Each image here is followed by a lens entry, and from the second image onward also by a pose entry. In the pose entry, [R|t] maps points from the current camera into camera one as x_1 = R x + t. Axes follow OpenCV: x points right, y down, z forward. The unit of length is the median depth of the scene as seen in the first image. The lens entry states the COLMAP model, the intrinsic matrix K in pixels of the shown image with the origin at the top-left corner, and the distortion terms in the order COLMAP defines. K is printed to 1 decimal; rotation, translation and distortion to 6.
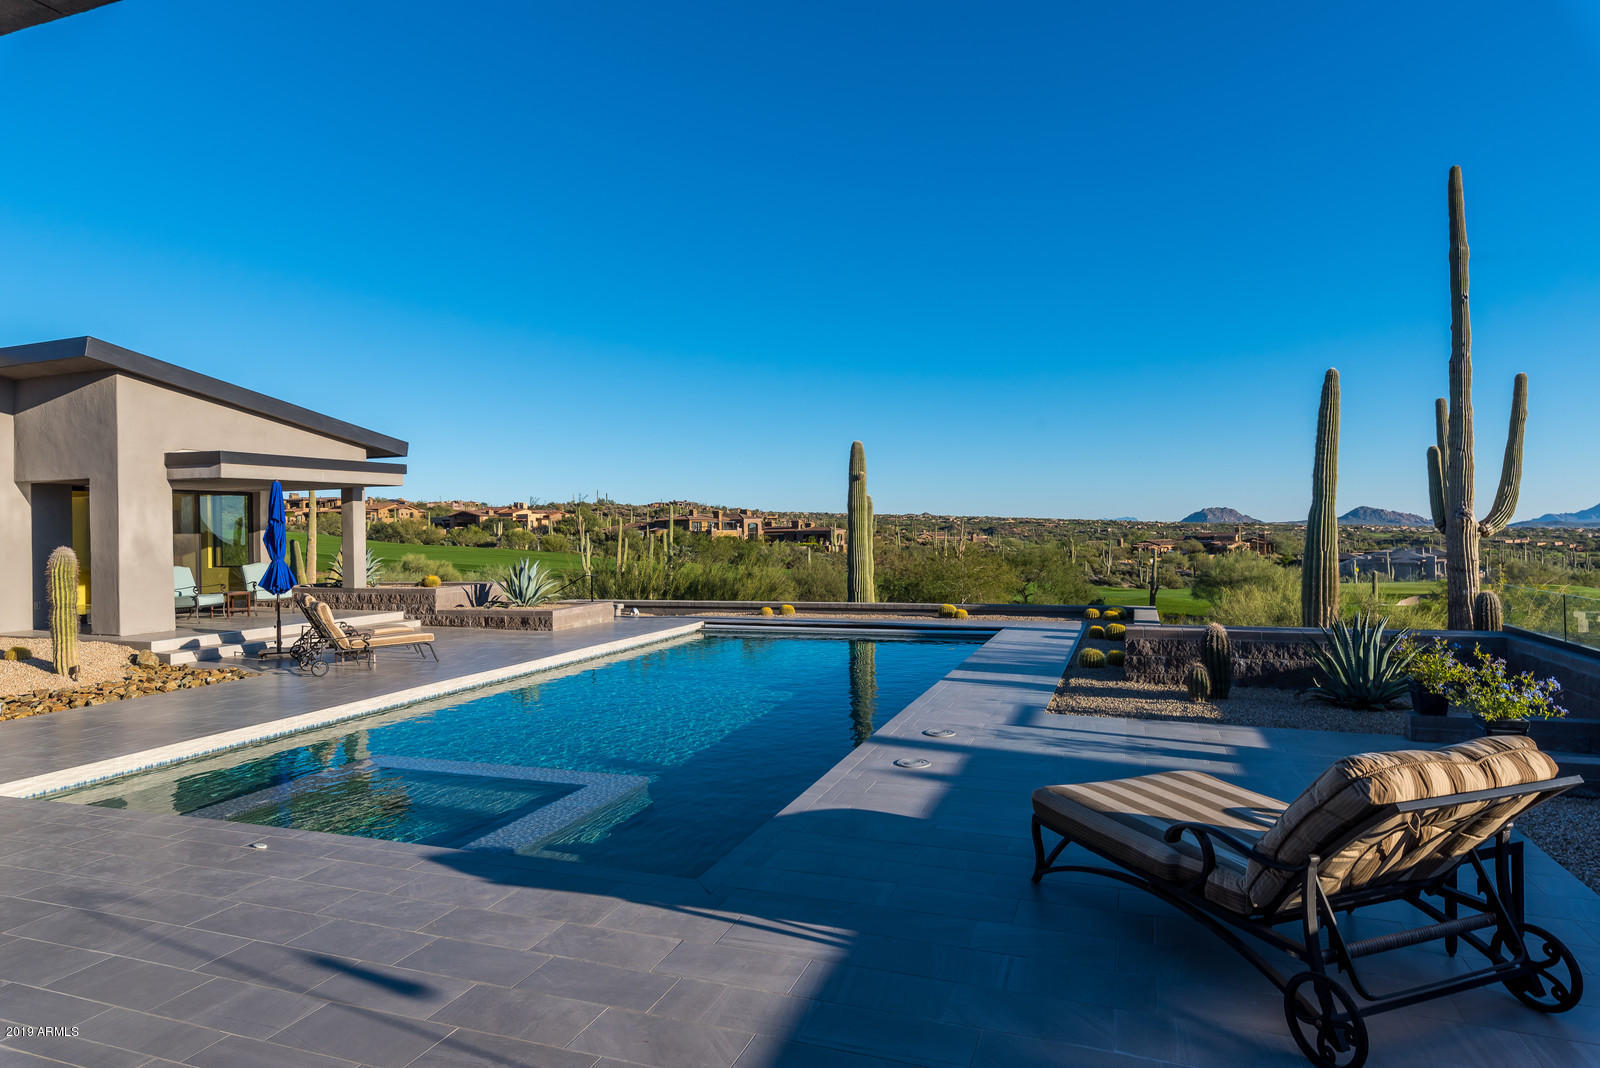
lens RADIAL K [[924.3, 0, 800.0], [0, 924.3, 534.0], [0, 0, 1]] dist [0.002323, 0.001247]
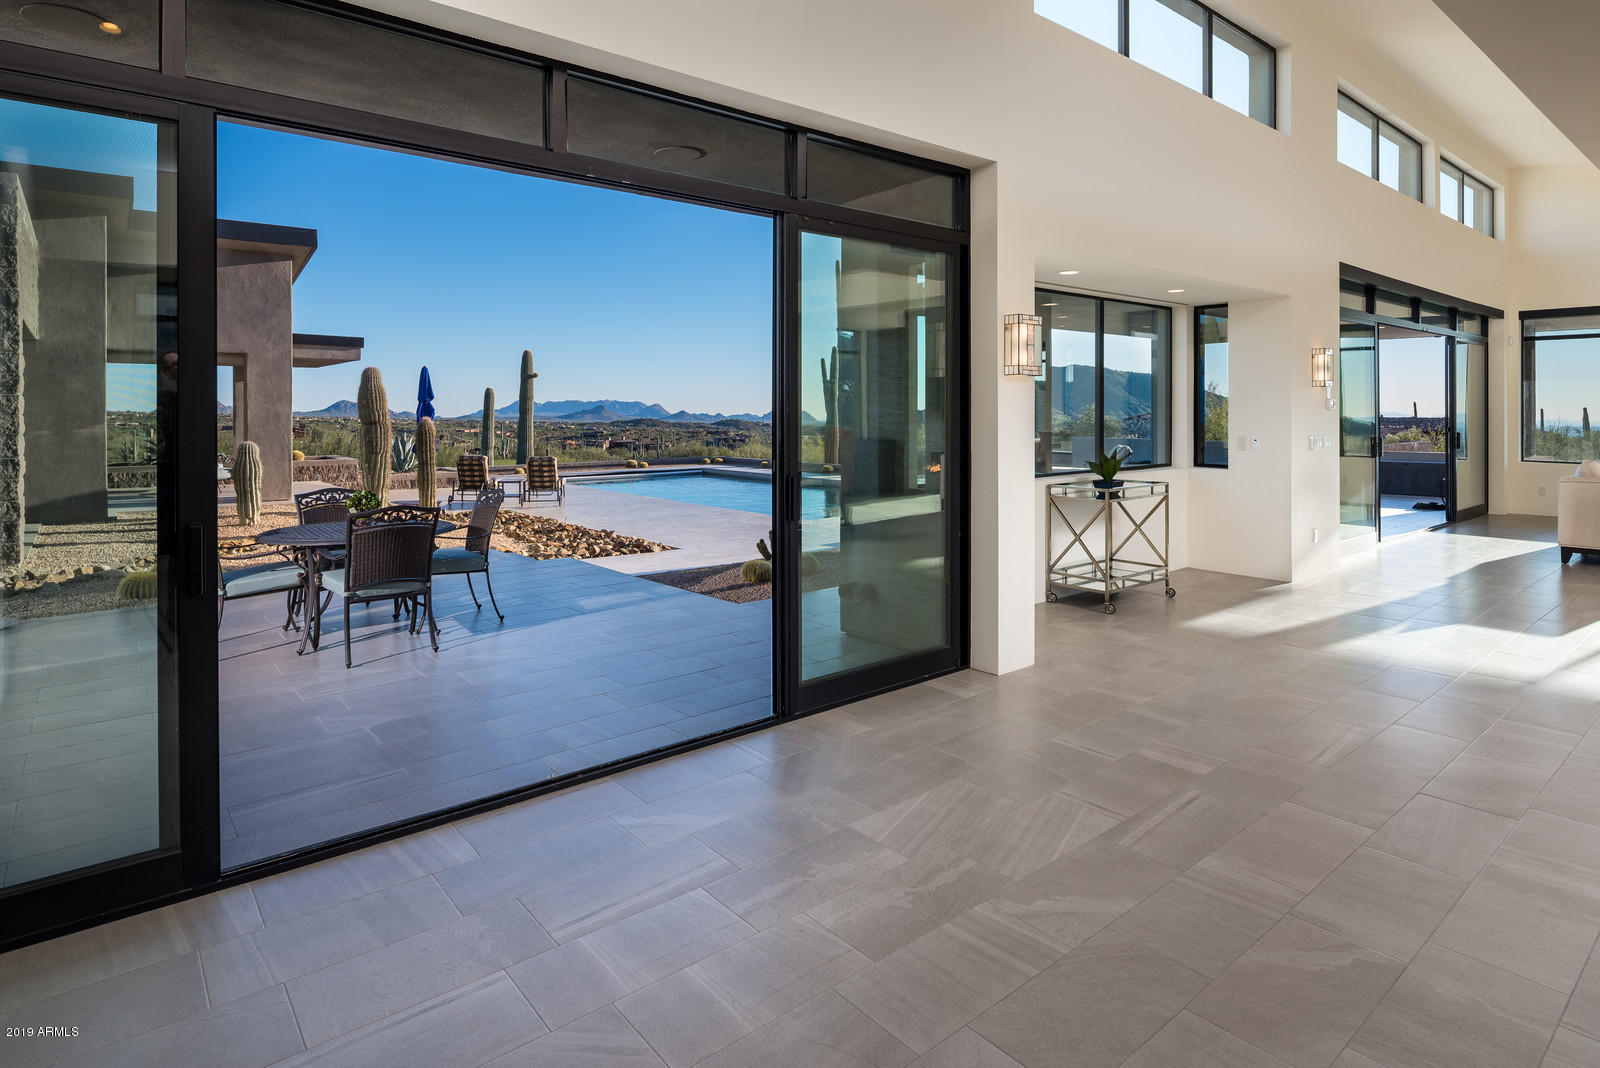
lens RADIAL K [[866.2, 0, 805.6], [0, 866.2, 409.4], [0, 0, 1]] dist [-0.001526, -0.001714]
pose [[0.505725, 0.016634, 0.862535, -0.996874], [-0.000769, 0.999822, -0.018830, 0.016425], [-0.862695, 0.008860, 0.505648, -0.027758]]
